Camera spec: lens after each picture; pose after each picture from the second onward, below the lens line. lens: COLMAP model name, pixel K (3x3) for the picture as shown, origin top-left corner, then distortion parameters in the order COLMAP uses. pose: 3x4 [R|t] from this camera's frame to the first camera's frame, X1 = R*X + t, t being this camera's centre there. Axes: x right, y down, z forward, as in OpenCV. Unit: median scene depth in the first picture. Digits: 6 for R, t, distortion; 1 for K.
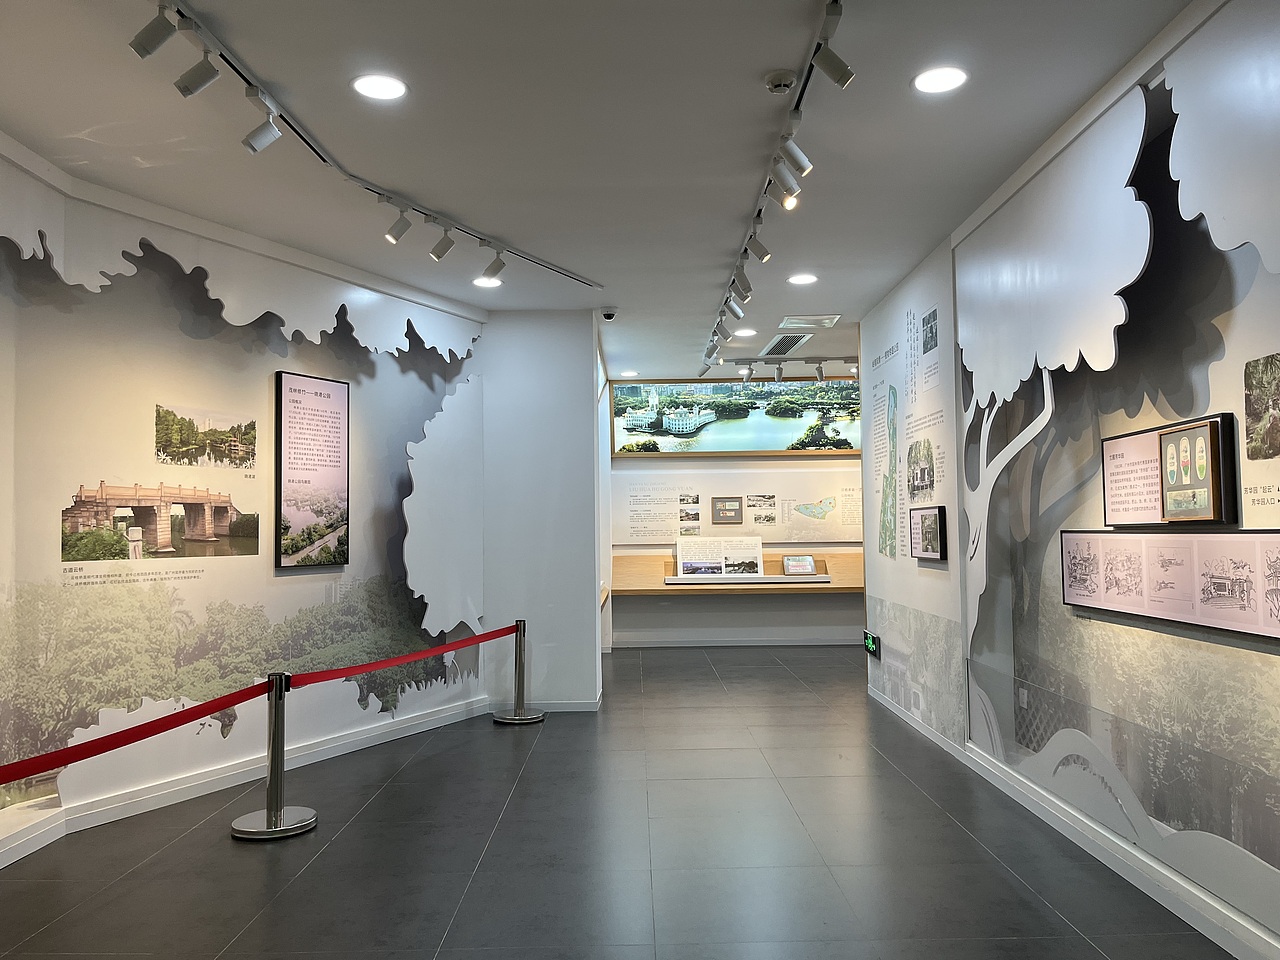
lens RADIAL K [[976.5, 0, 641.5], [0, 976.5, 489.1], [0, 0, 1]] dist [0.056795, -0.067039]
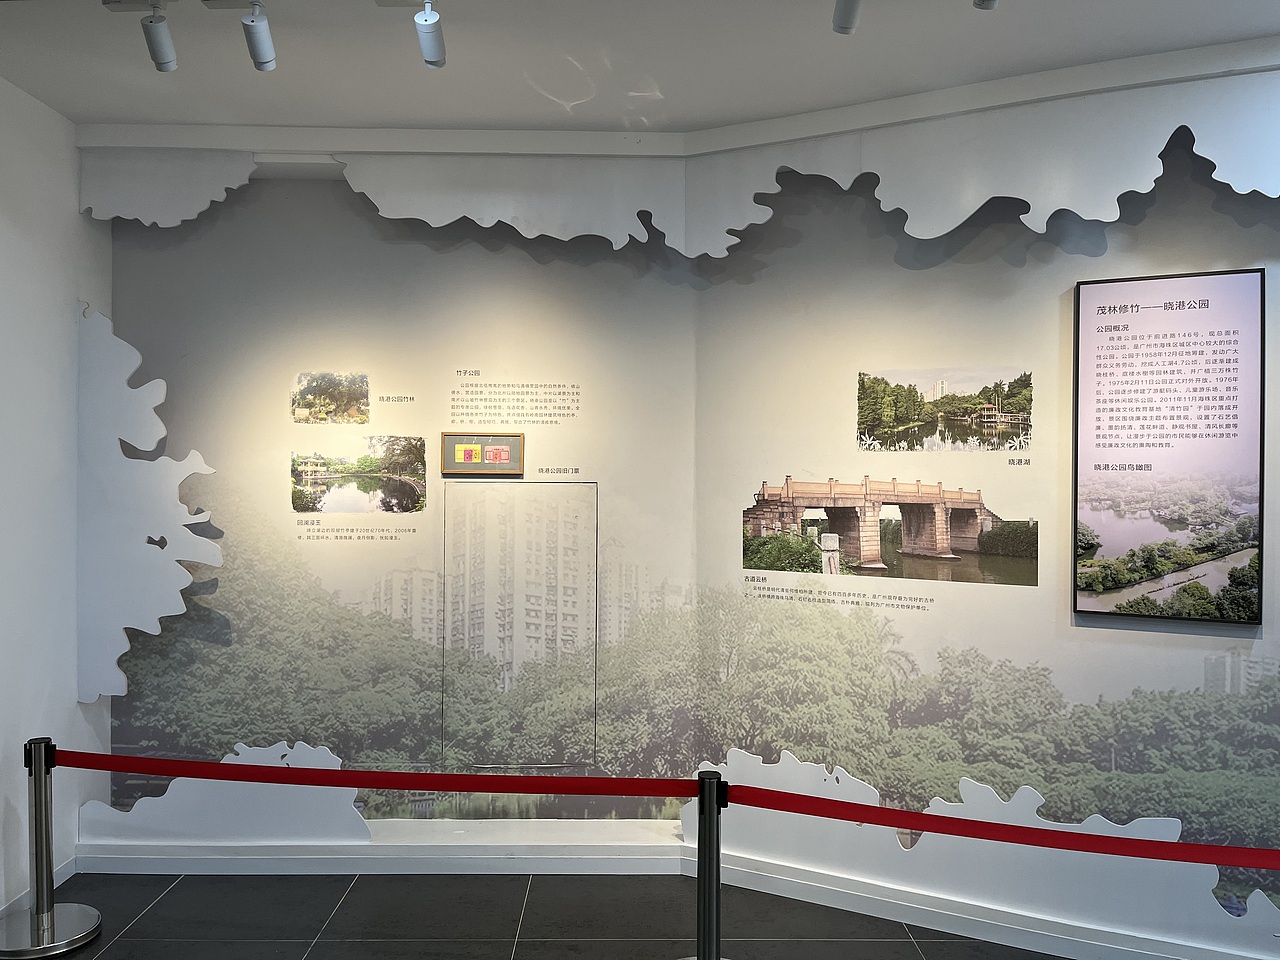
lens RADIAL K [[976.5, 0, 635.6], [0, 976.5, 475.8], [0, 0, 1]] dist [0.056795, -0.067039]
pose [[0.001527, 0.017703, -0.999842, 0.251880], [0.033502, 0.999281, 0.017744, -0.024988], [0.999437, -0.033524, 0.000932, 0.794375]]
